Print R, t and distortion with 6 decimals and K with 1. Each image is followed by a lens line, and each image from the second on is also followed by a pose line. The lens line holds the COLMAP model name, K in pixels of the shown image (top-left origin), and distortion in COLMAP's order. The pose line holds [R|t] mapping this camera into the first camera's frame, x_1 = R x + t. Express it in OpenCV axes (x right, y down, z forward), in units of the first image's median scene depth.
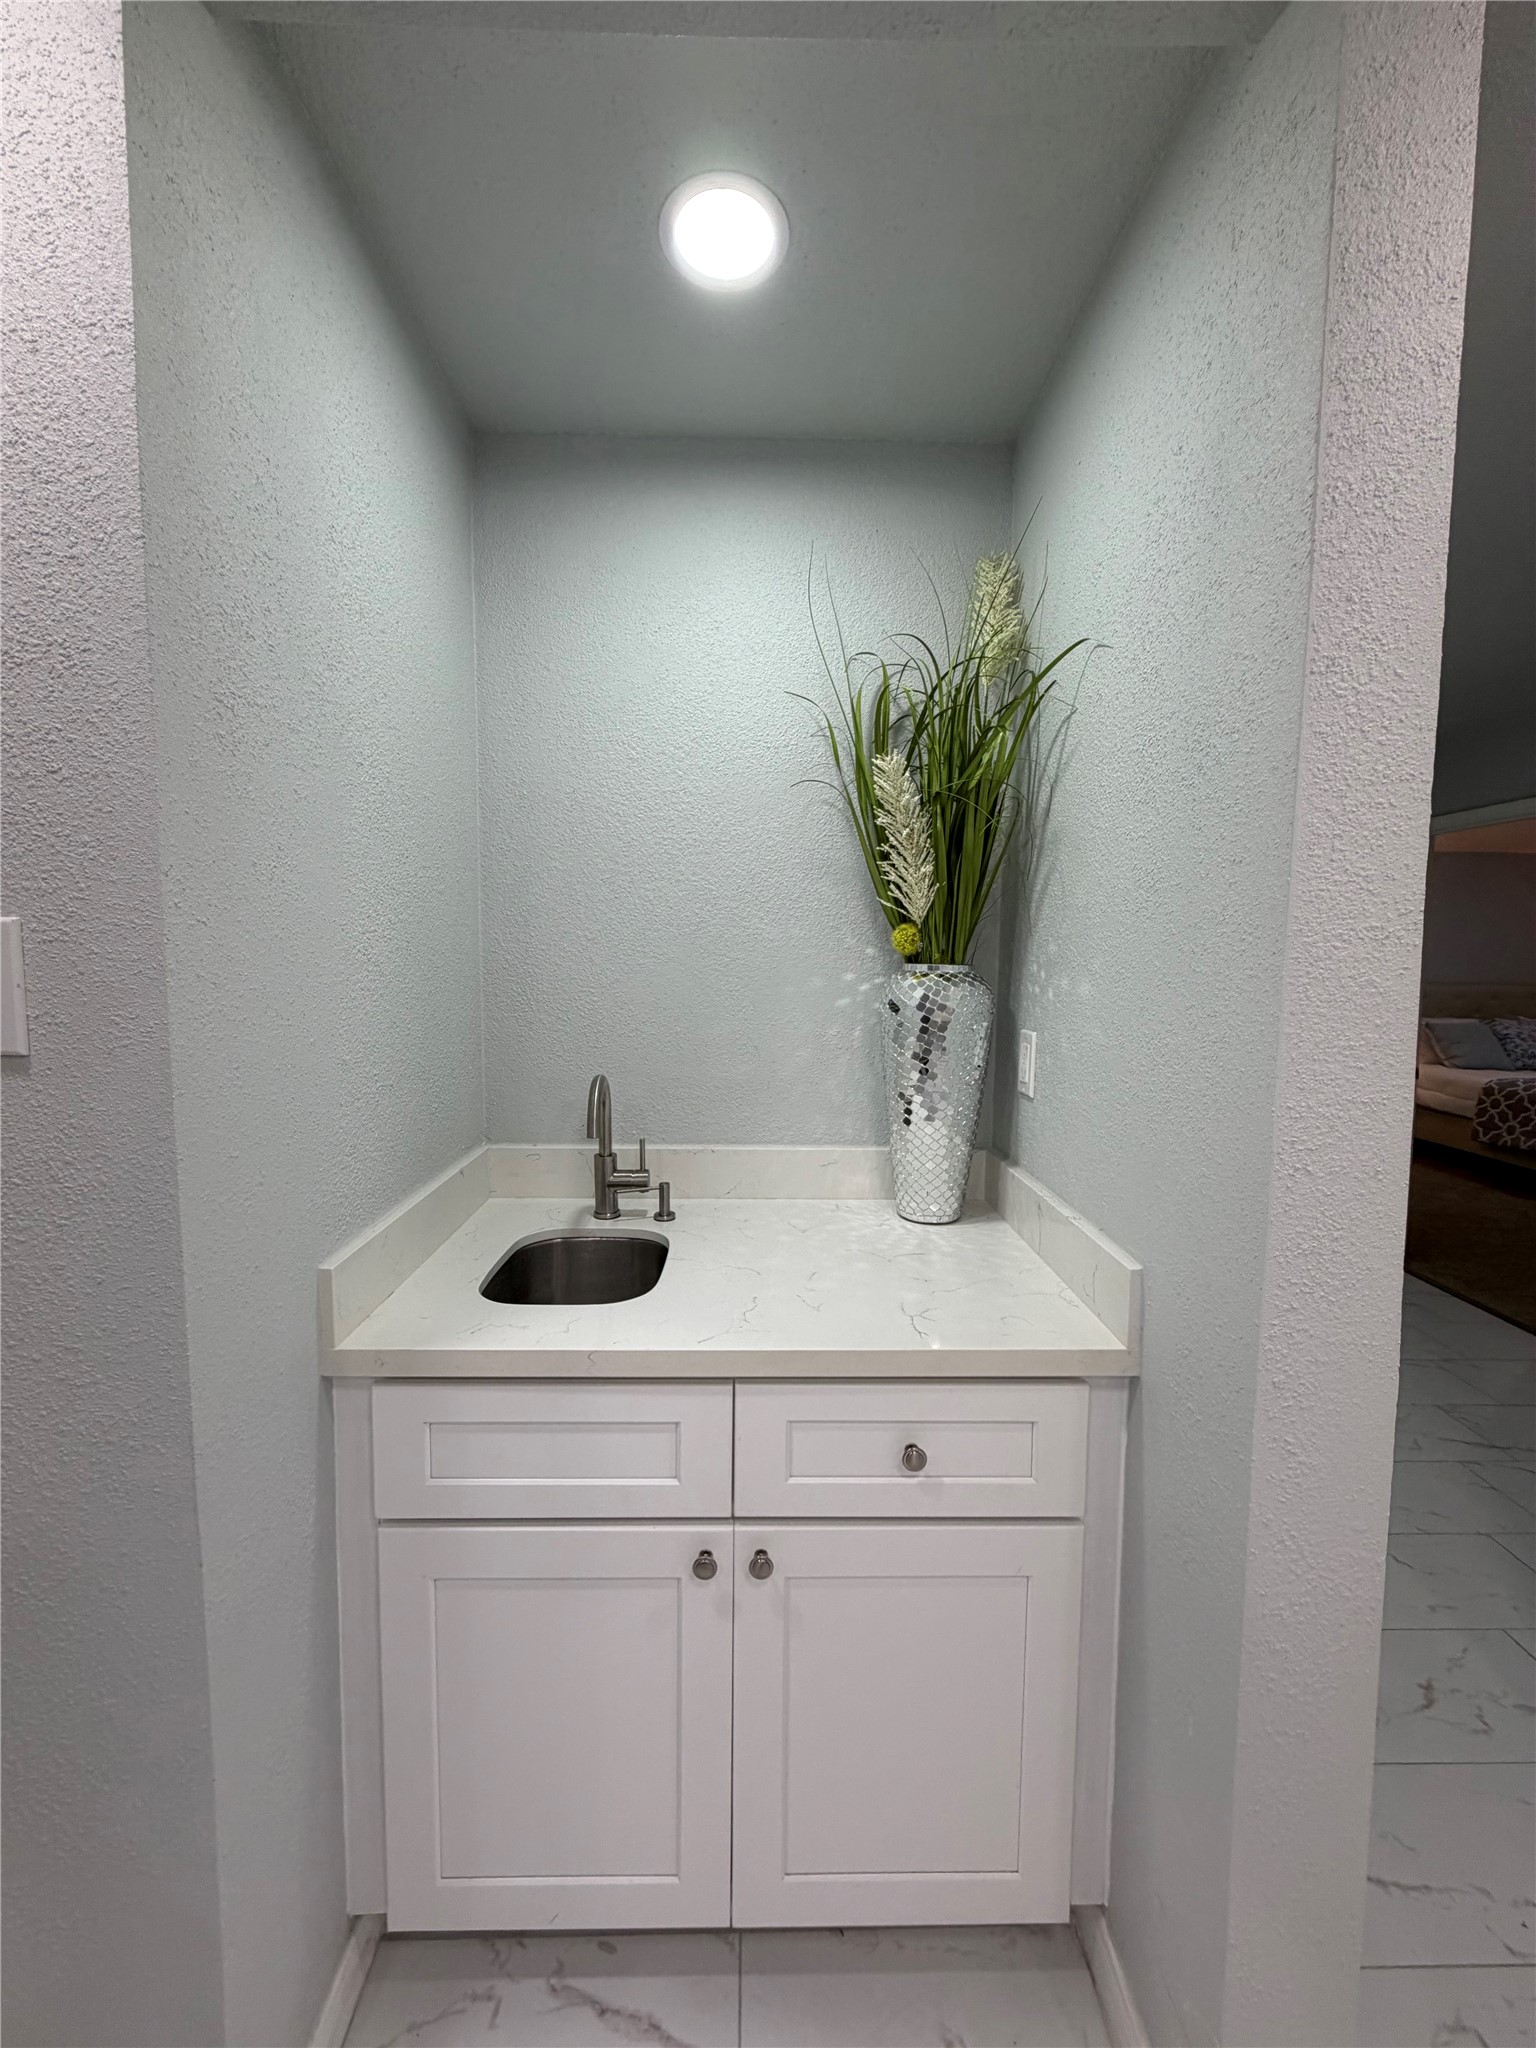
lens RADIAL K [[820.3, 0, 768.0], [0, 820.3, 1024.0], [0, 0, 1]] dist [-0.001533, -0.000272]
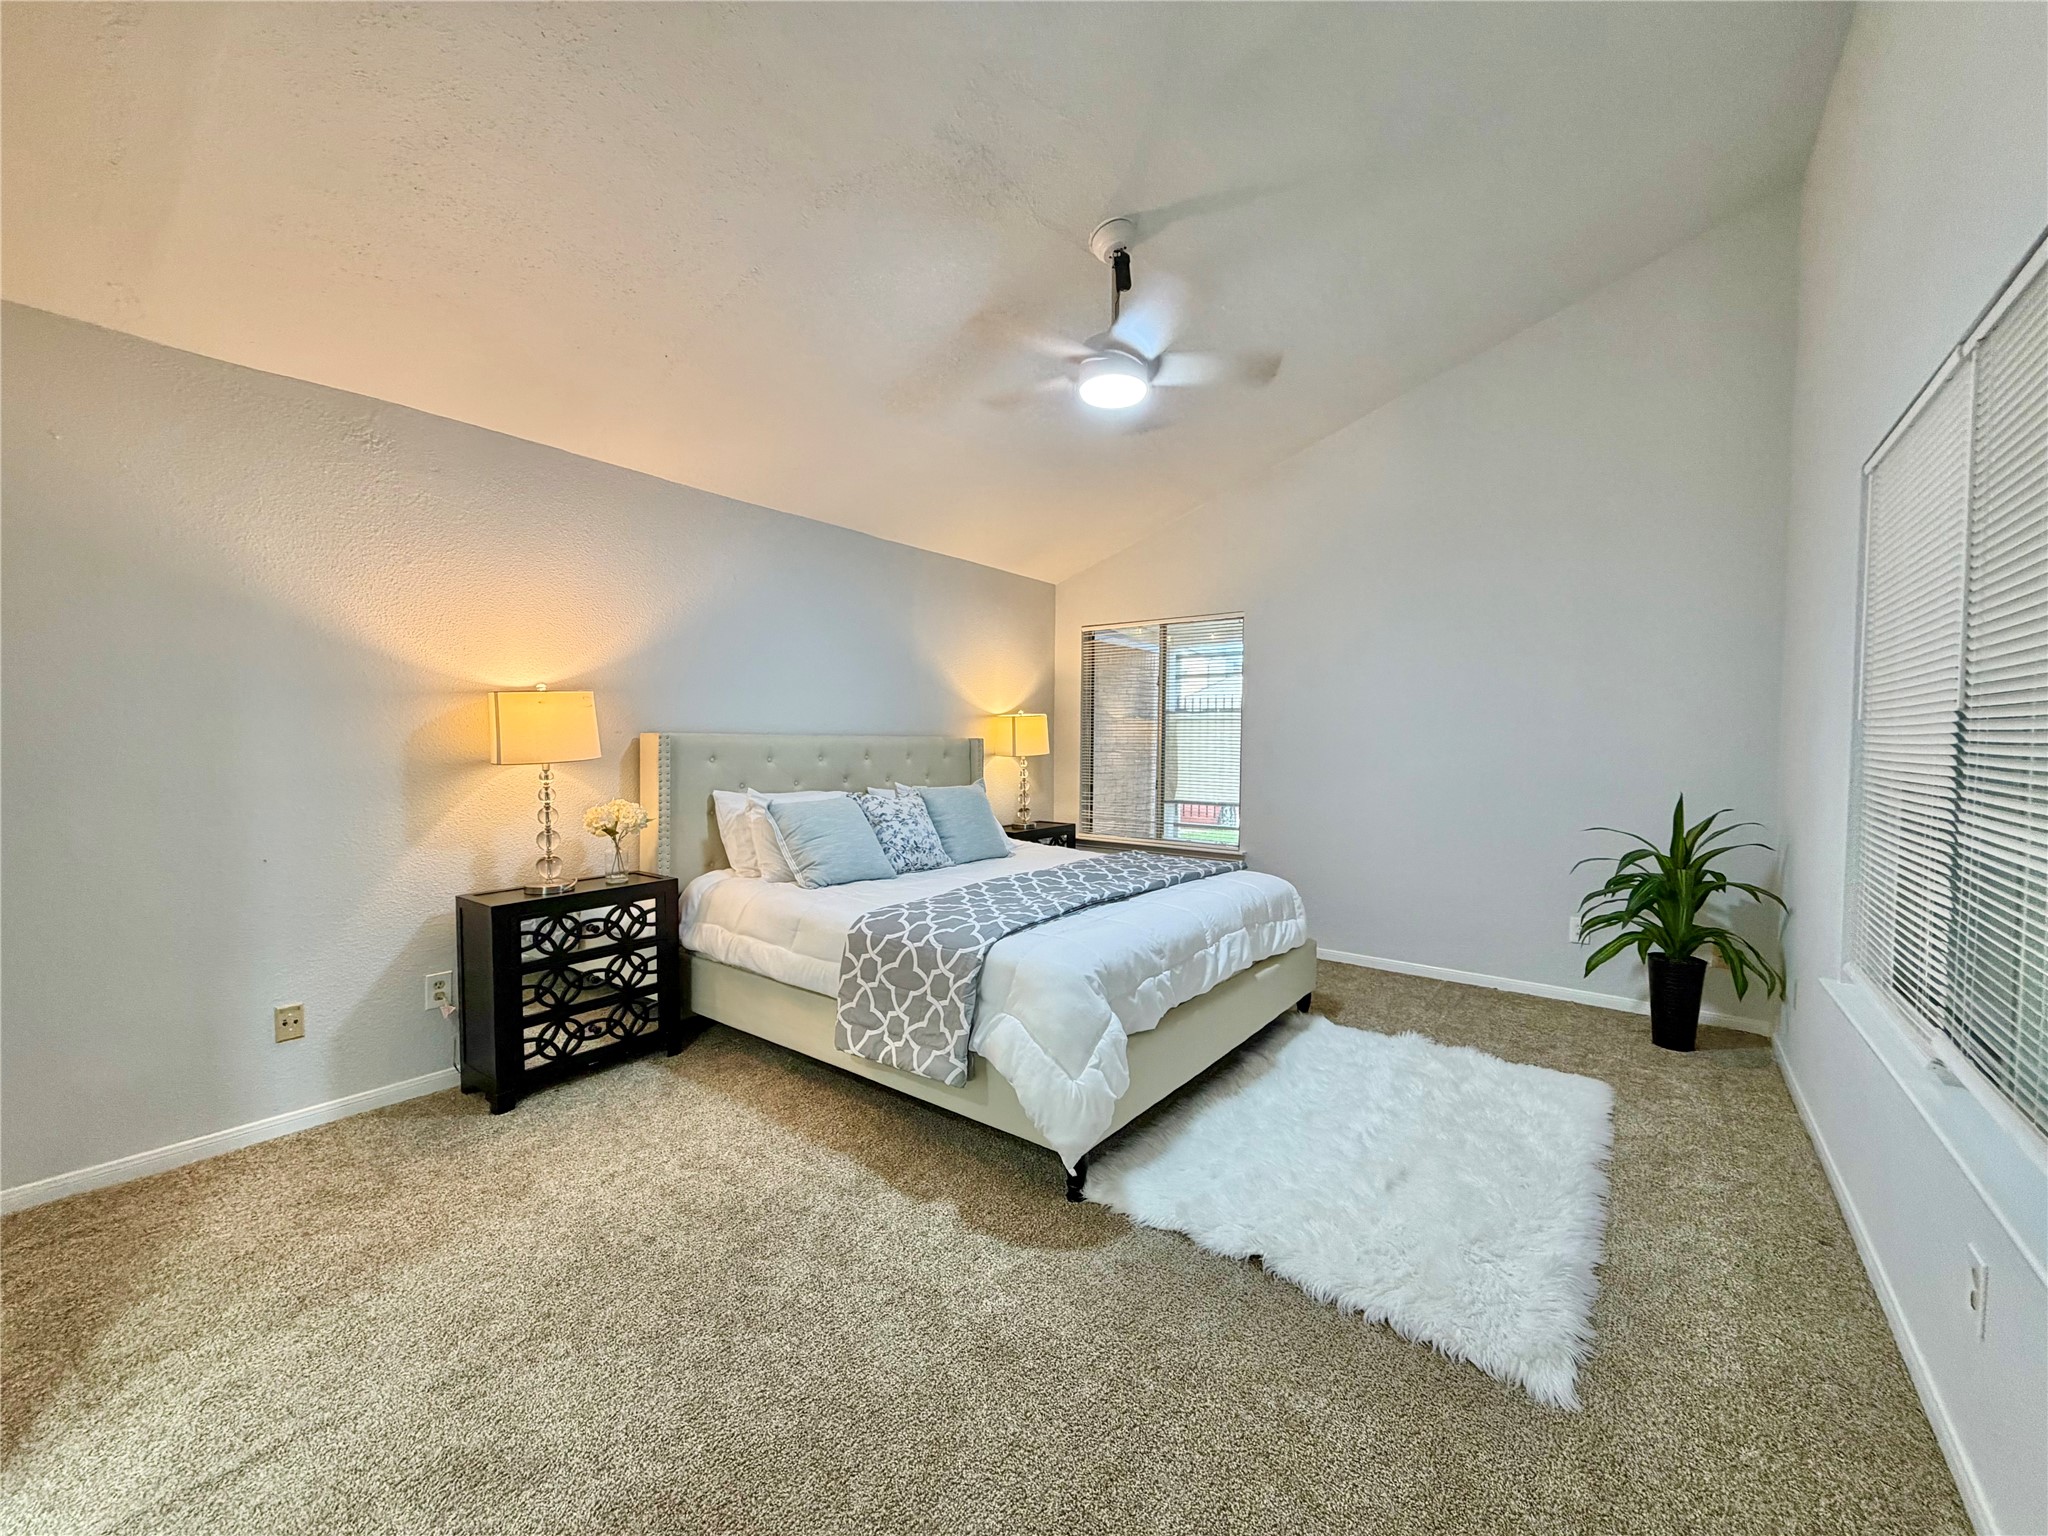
lens RADIAL K [[820.3, 0, 1024.0], [0, 820.3, 768.0], [0, 0, 1]] dist [-0.001533, -0.000272]
pose [[0.624139, -0.034119, 0.780568, 0.557691], [0.059885, 0.998196, -0.004253, -0.014434], [-0.779015, 0.049399, 0.625056, 0.605350]]
